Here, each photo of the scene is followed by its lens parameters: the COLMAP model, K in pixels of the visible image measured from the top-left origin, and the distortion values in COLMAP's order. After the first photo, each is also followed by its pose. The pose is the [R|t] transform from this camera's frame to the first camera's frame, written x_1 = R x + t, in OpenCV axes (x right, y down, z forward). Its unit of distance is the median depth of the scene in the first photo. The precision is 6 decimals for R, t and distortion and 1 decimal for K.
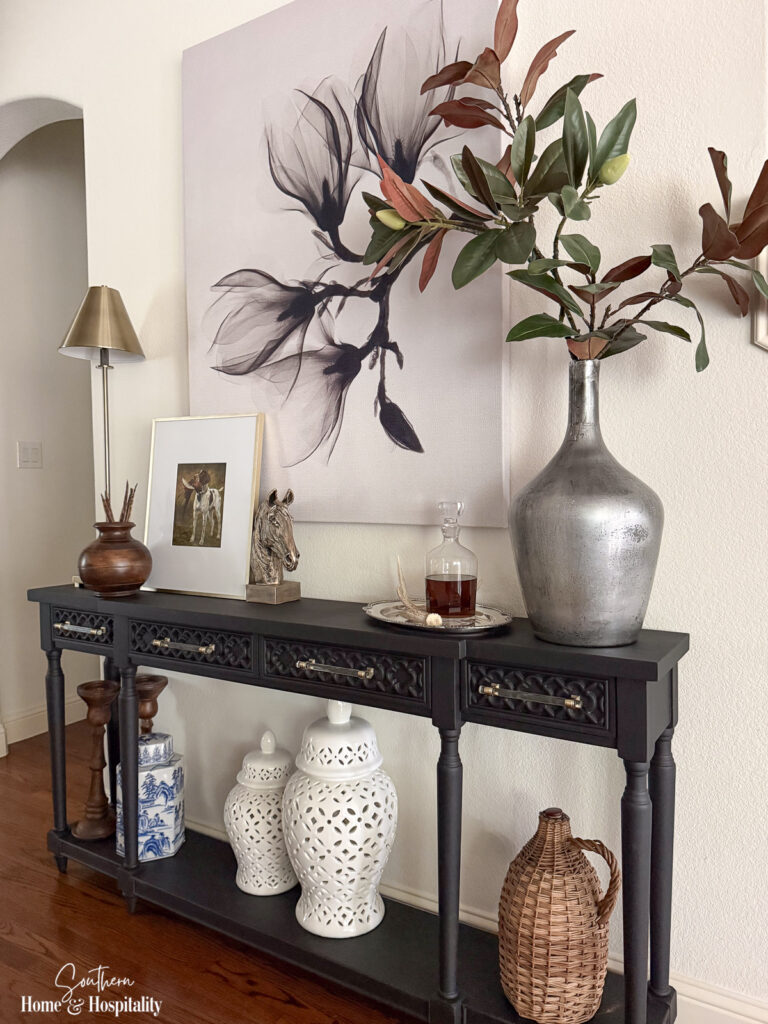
lens RADIAL K [[707.6, 0, 383.5], [0, 707.6, 515.9], [0, 0, 1]] dist [0.030288, -0.030347]
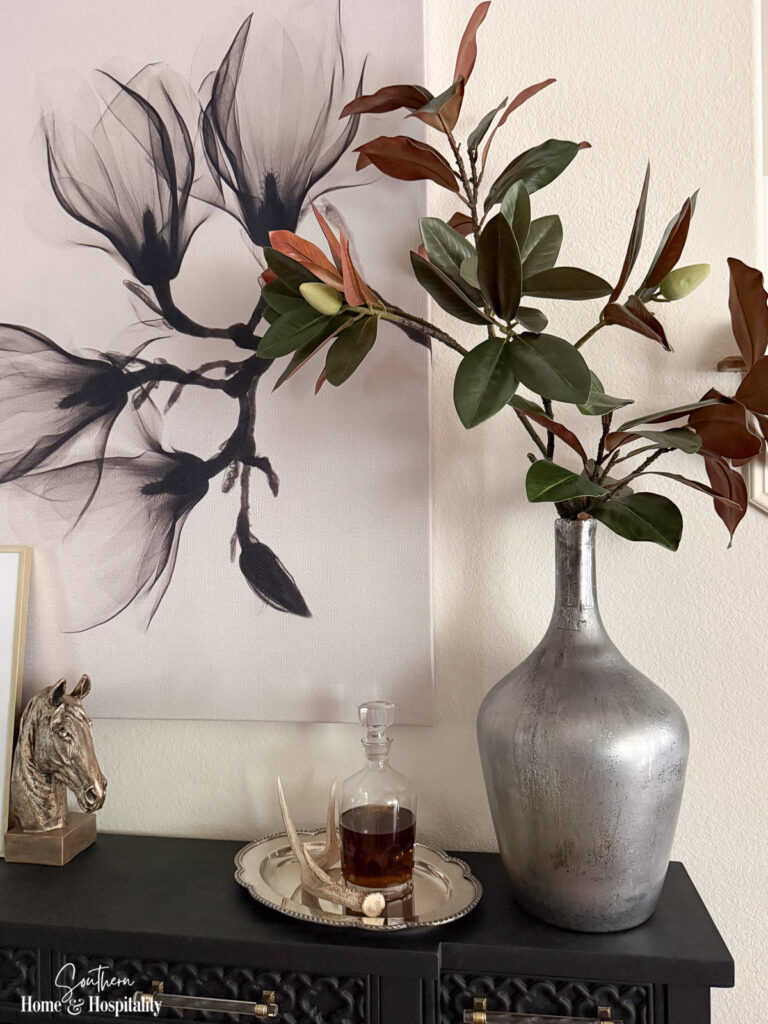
lens RADIAL K [[707.6, 0, 385.1], [0, 707.6, 509.5], [0, 0, 1]] dist [0.030288, -0.030347]
pose [[0.914294, -0.006000, 0.405008, -0.153918], [0.029821, 0.998174, -0.052534, -0.151977], [-0.403953, 0.060109, 0.912803, 0.320676]]
